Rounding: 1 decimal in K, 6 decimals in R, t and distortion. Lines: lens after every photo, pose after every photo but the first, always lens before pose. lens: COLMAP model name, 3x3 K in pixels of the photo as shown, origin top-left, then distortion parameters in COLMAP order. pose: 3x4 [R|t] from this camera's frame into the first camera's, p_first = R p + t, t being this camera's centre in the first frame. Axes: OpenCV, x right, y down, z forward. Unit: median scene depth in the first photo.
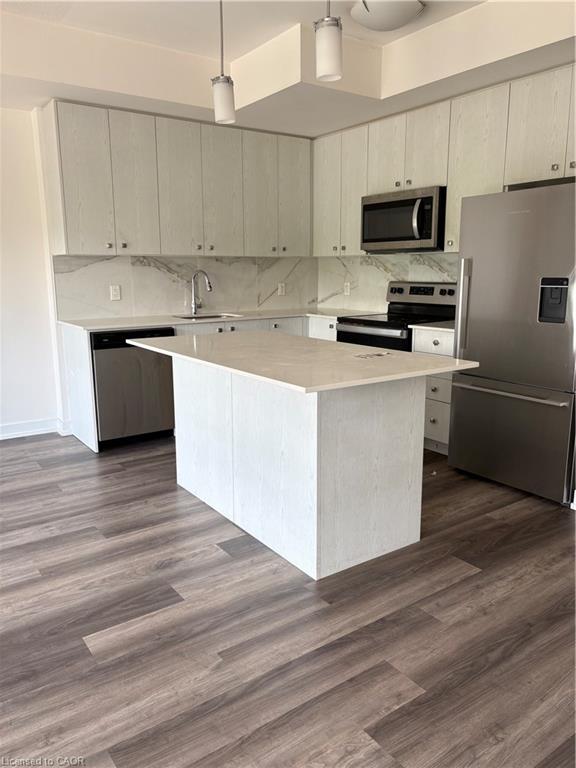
lens RADIAL K [[587.5, 0, 285.5], [0, 587.5, 383.5], [0, 0, 1]] dist [0.044117, -0.028001]
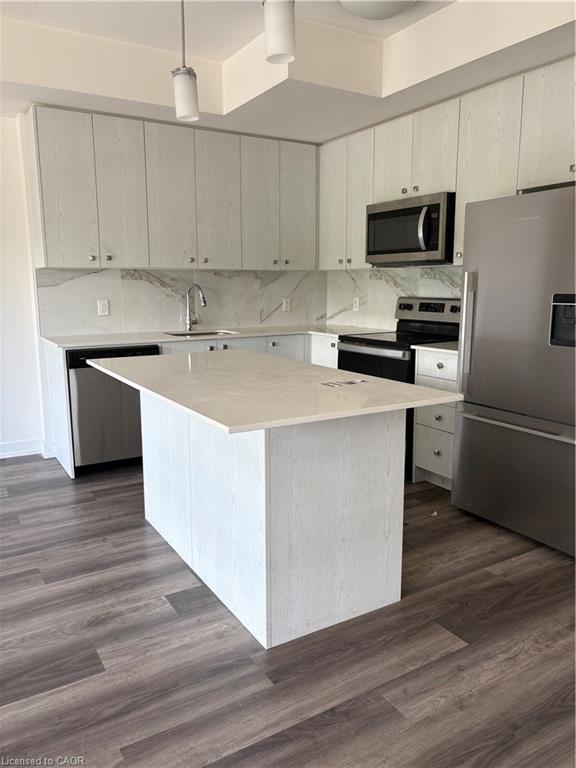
lens RADIAL K [[587.5, 0, 287.7], [0, 587.5, 384.6], [0, 0, 1]] dist [0.044117, -0.028001]
pose [[0.997656, 0.014135, -0.066956, 0.094092], [-0.015603, 0.999648, -0.021441, -0.019740], [0.066630, 0.022435, 0.997526, 0.104455]]
